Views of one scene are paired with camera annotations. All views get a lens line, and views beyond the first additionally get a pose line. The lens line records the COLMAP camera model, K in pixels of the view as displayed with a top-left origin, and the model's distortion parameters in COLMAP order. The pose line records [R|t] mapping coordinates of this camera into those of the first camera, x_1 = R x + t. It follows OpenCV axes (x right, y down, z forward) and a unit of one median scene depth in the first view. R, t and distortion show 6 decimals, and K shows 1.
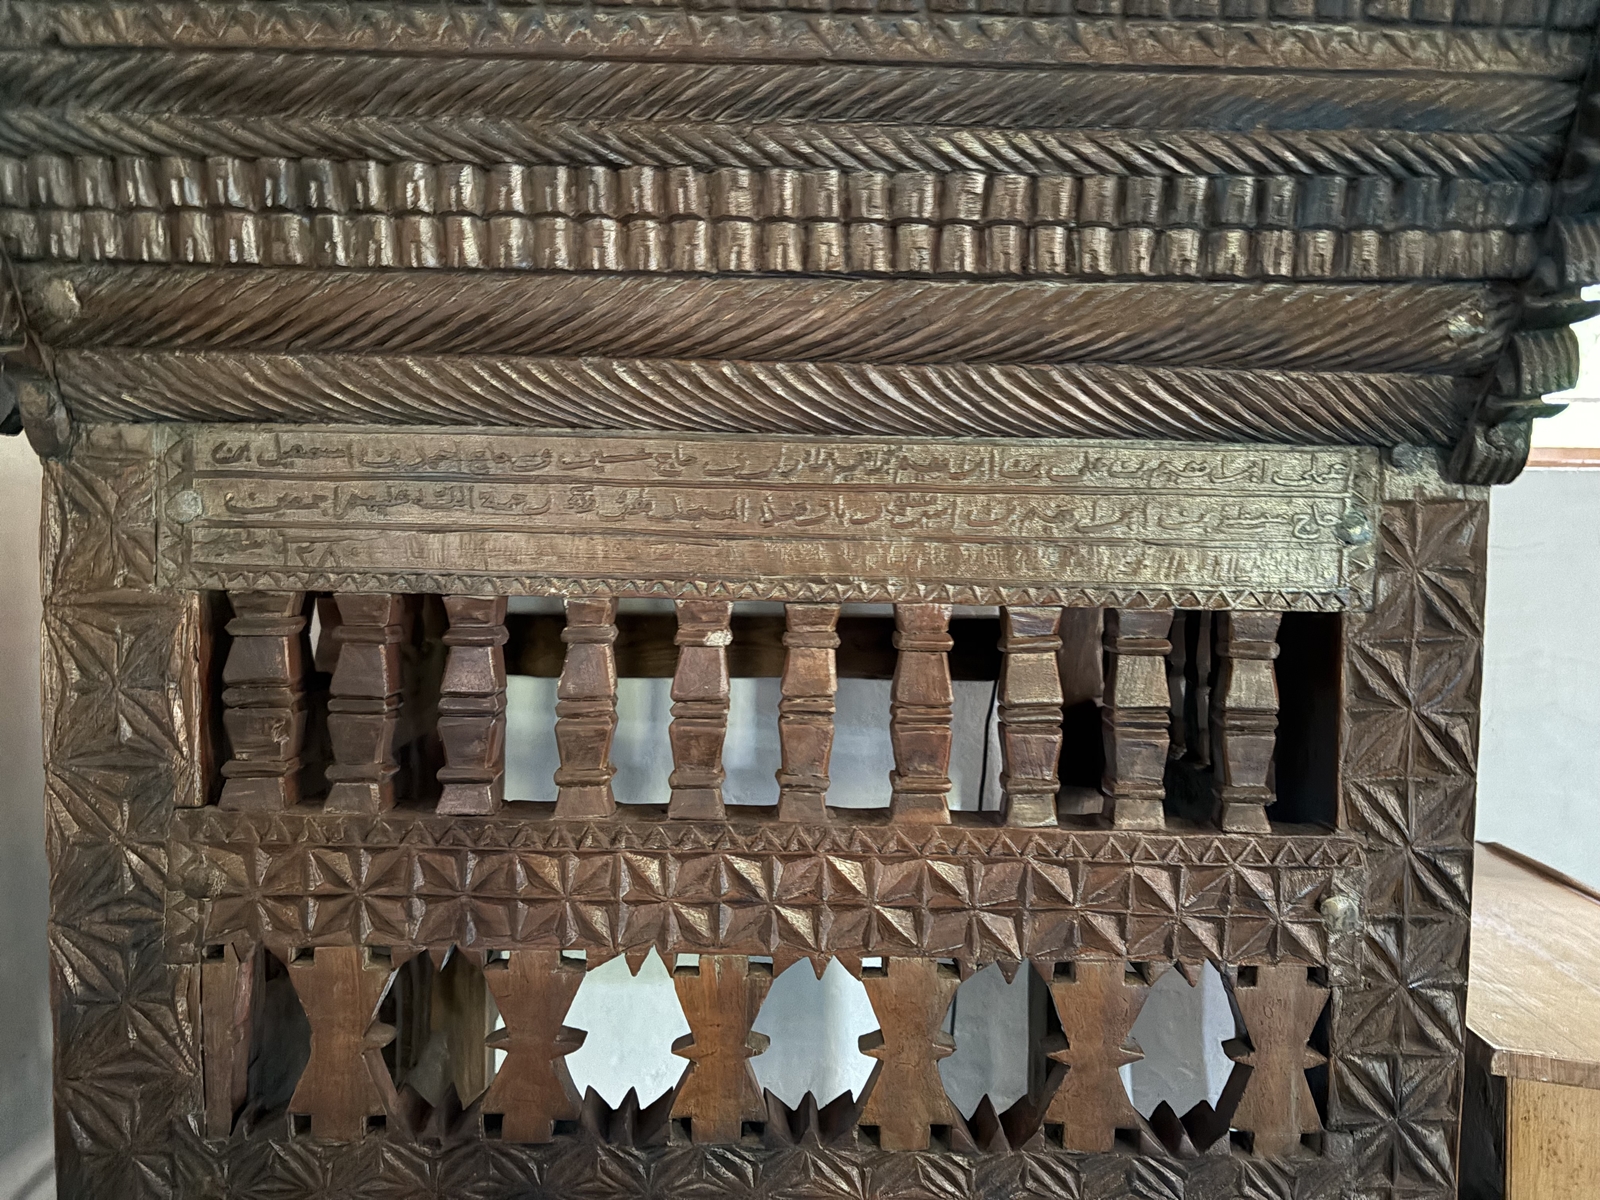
lens RADIAL K [[1204.3, 0, 799.3], [0, 1204.3, 602.8], [0, 0, 1]] dist [0.023492, -0.038949]
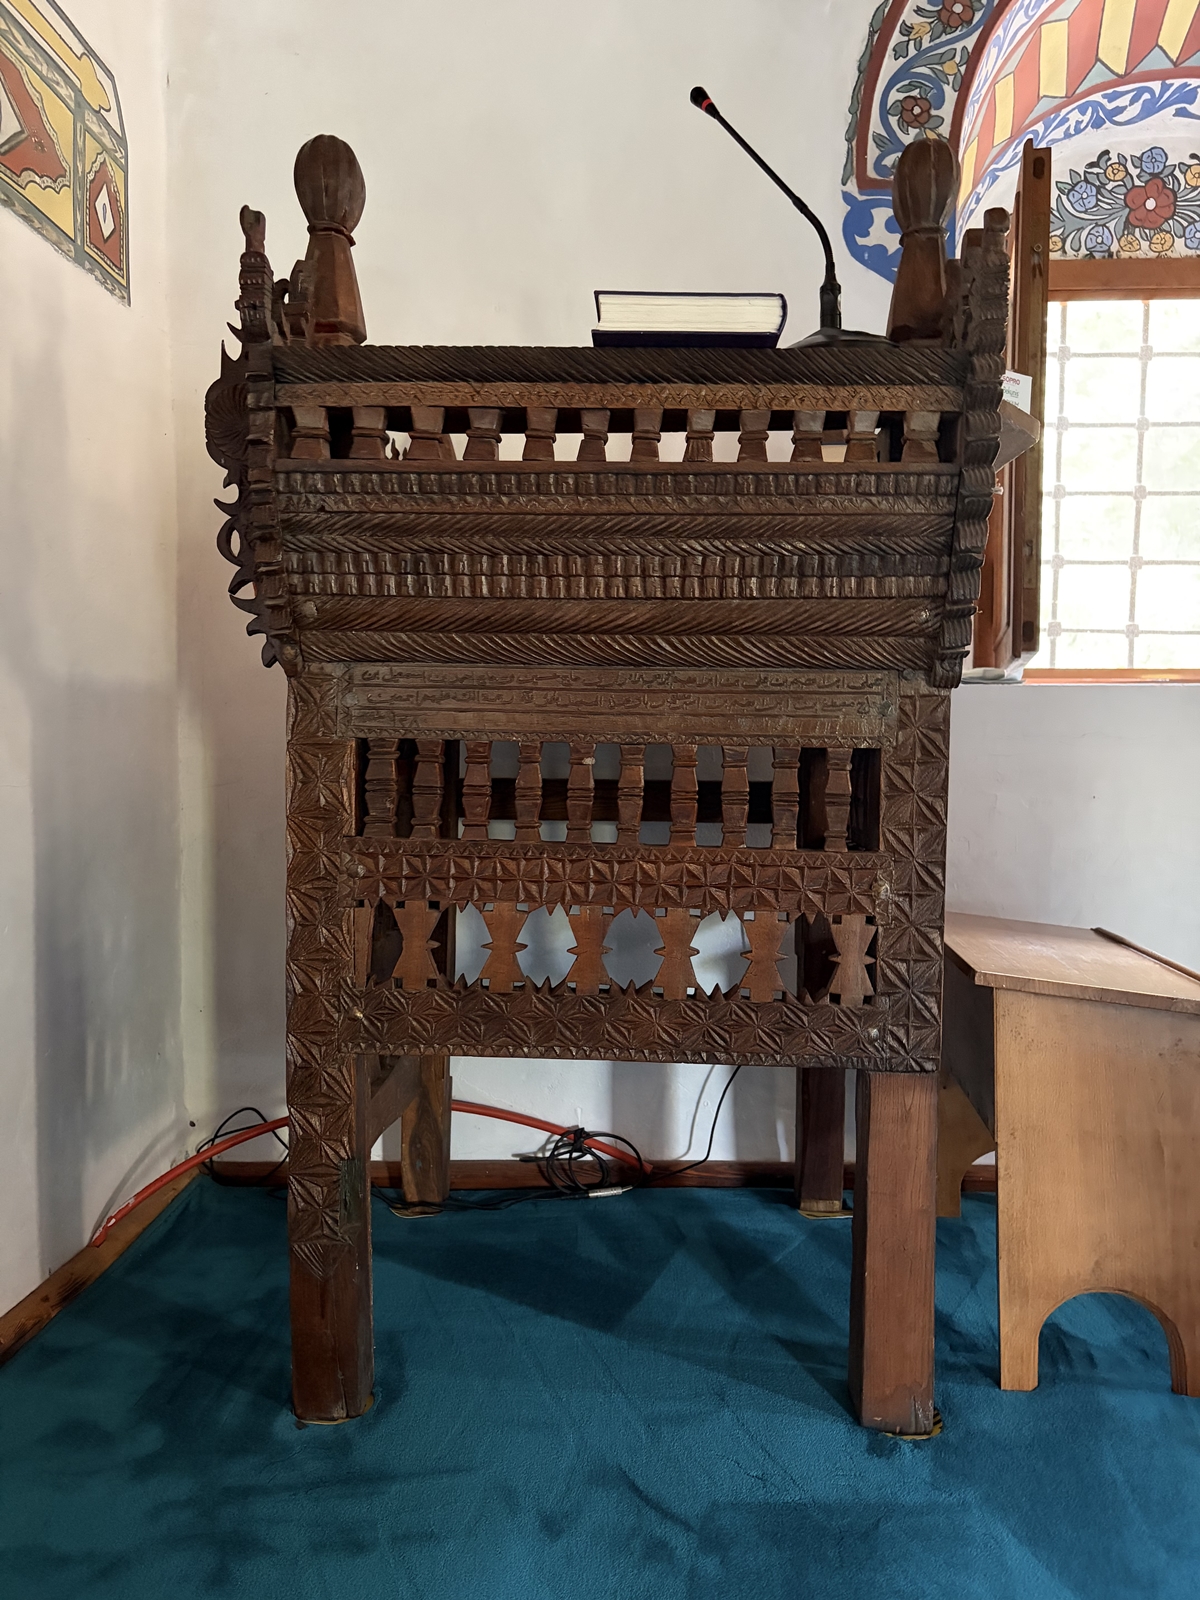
lens RADIAL K [[1204.3, 0, 592.8], [0, 1204.3, 809.3], [0, 0, 1]] dist [0.023492, -0.038949]
pose [[0.997258, 0.003973, -0.073895, 0.100313], [-0.005213, 0.999849, -0.016597, 0.154283], [0.073818, 0.016936, 0.997128, -1.165548]]
